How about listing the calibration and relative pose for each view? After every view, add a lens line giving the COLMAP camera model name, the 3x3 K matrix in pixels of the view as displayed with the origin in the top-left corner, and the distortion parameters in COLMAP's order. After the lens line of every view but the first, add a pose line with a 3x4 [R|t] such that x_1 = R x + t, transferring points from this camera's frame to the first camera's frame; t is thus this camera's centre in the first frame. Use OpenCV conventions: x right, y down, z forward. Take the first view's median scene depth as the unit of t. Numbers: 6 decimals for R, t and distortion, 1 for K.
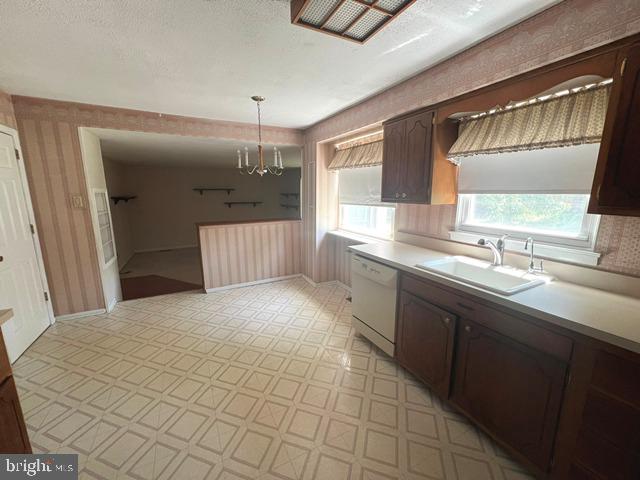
lens RADIAL K [[255.4, 0, 318.3], [0, 255.4, 239.6], [0, 0, 1]] dist [0.000746, -0.000008]
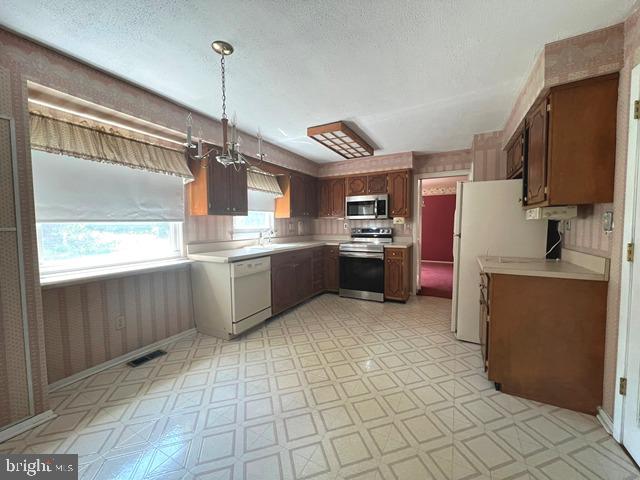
lens RADIAL K [[255.4, 0, 318.5], [0, 255.4, 238.6], [0, 0, 1]] dist [0.000746, -0.000008]
pose [[-0.556087, -0.043721, 0.829973, -0.637159], [0.163769, 0.973273, 0.160996, -0.103808], [-0.814829, 0.225451, -0.534065, 0.863263]]
